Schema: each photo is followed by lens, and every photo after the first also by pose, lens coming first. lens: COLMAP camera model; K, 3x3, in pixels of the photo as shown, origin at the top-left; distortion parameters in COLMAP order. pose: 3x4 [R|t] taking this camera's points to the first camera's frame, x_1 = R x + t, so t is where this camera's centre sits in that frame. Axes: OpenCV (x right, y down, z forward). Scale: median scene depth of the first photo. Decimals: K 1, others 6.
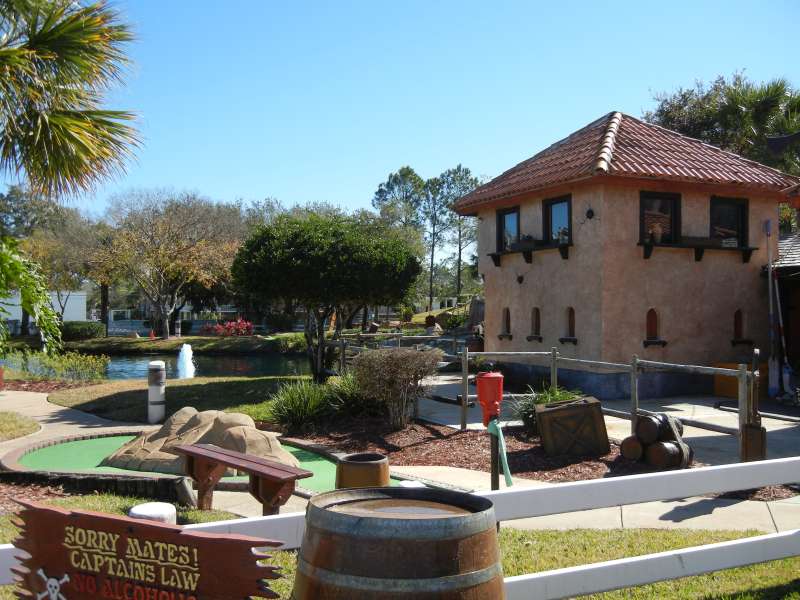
lens RADIAL K [[808.8, 0, 400.0], [0, 808.8, 300.0], [0, 0, 1]] dist [0.000731, 0.006591]
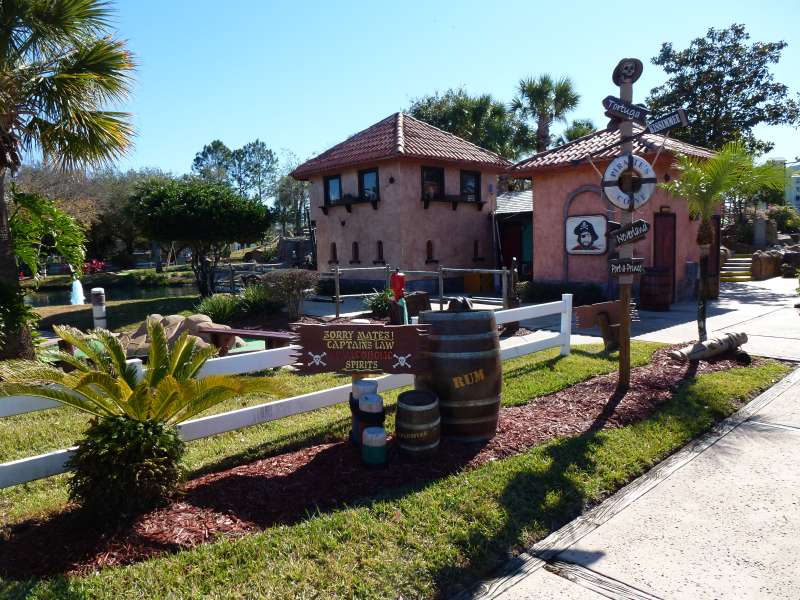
lens RADIAL K [[591.9, 0, 404.2], [0, 591.9, 303.5], [0, 0, 1]] dist [-0.060757, 0.027745]
pose [[0.945921, -0.059391, 0.318913, -0.106682], [0.024830, 0.993469, 0.111365, 0.003144], [-0.323444, -0.097424, 0.941219, -0.093758]]
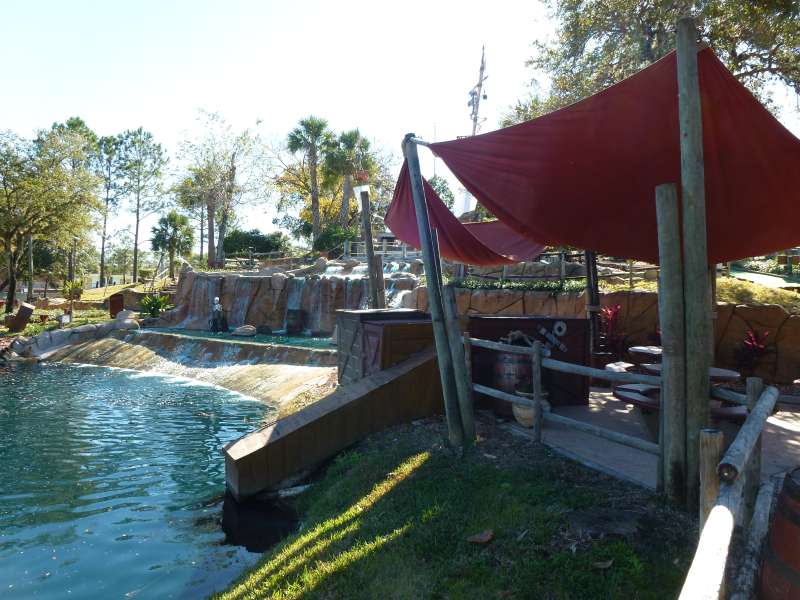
lens RADIAL K [[591.9, 0, 404.2], [0, 591.9, 303.5], [0, 0, 1]] dist [-0.060757, 0.027745]
pose [[0.854439, 0.021922, 0.519089, -0.040790], [-0.039214, 0.998981, 0.022359, 0.020432], [-0.518070, -0.039460, 0.854427, 1.306595]]
